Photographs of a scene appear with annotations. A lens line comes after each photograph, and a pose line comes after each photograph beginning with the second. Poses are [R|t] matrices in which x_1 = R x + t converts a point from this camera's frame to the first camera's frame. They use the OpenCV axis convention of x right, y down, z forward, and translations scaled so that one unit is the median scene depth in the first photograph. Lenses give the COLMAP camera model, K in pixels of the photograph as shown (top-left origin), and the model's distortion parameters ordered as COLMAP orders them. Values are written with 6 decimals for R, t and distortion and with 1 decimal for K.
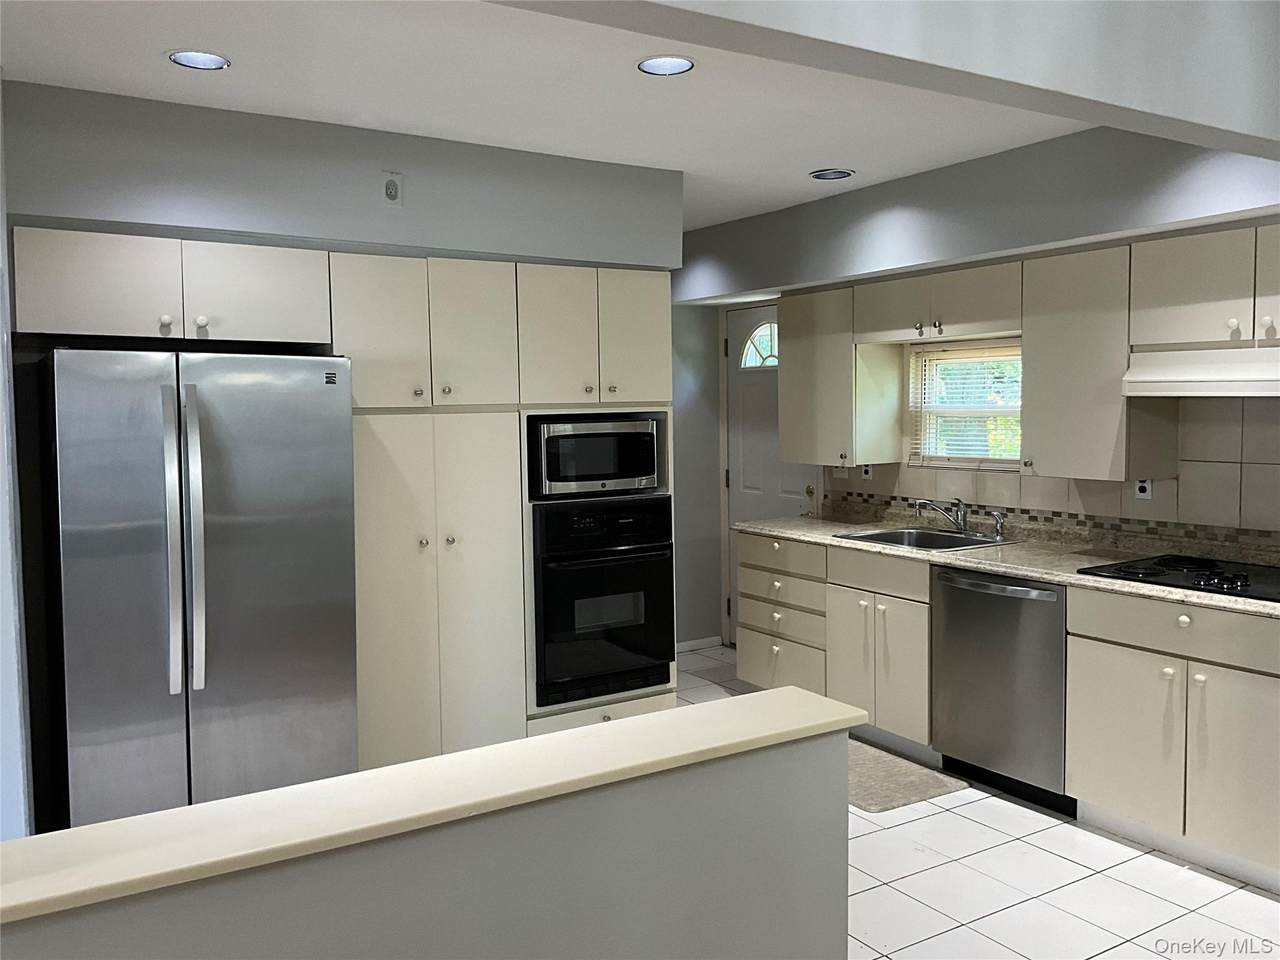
lens RADIAL K [[1068.2, 0, 640.0], [0, 1068.2, 480.0], [0, 0, 1]] dist [0.085356, -0.131273]
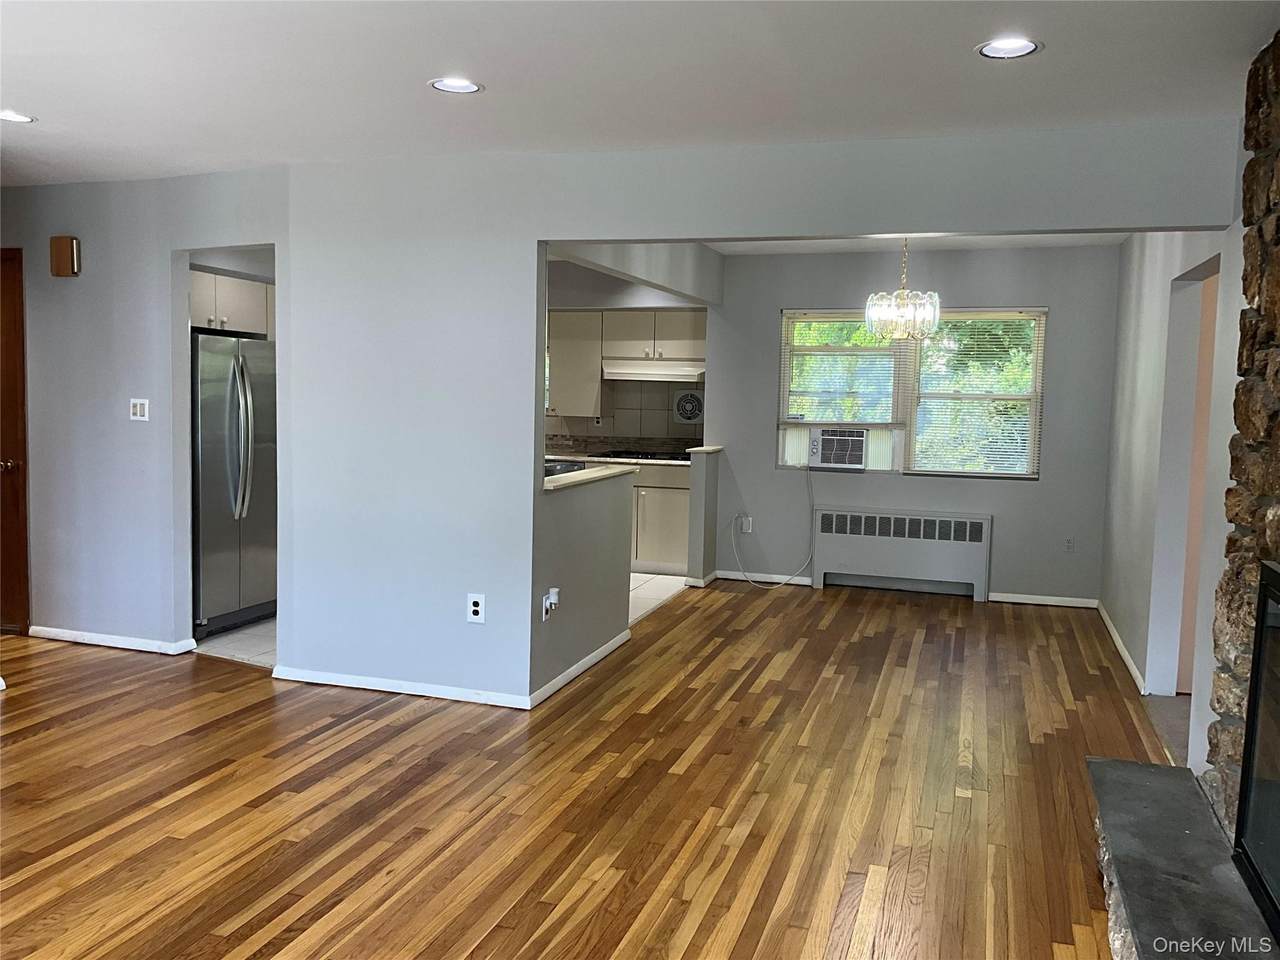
lens RADIAL K [[1068.2, 0, 640.0], [0, 1068.2, 480.0], [0, 0, 1]] dist [0.085356, -0.131273]
pose [[0.760274, -0.027593, 0.649016, -0.898028], [0.015384, 0.999582, 0.024476, 0.076155], [-0.649420, -0.008624, 0.760381, -0.715411]]
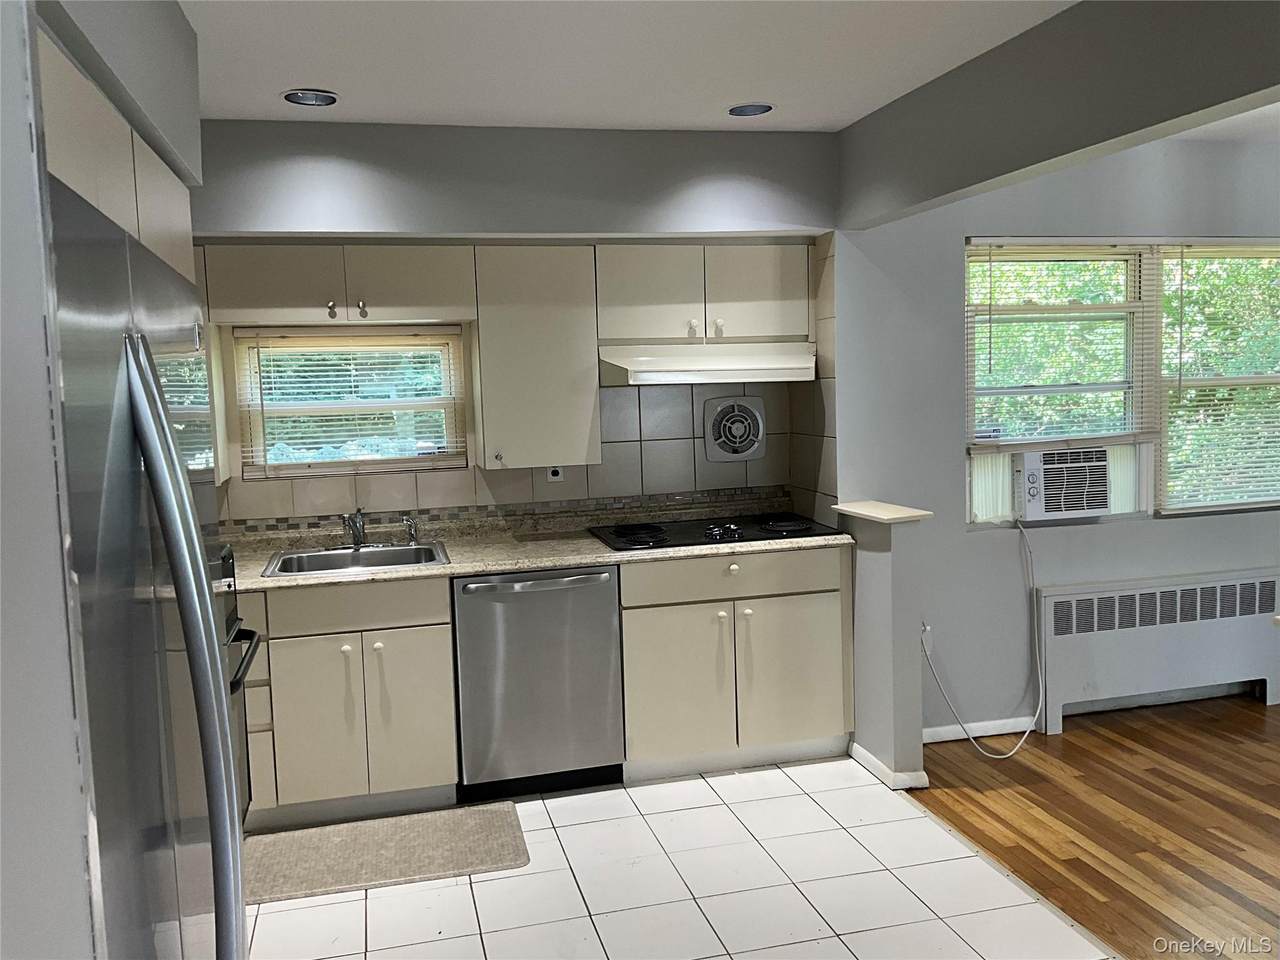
lens RADIAL K [[1068.2, 0, 640.0], [0, 1068.2, 480.0], [0, 0, 1]] dist [0.085356, -0.131273]
pose [[0.293431, -0.085969, 0.952107, -0.545844], [0.097536, 0.993443, 0.059642, -0.041040], [-0.950992, 0.075364, 0.299892, 0.615281]]
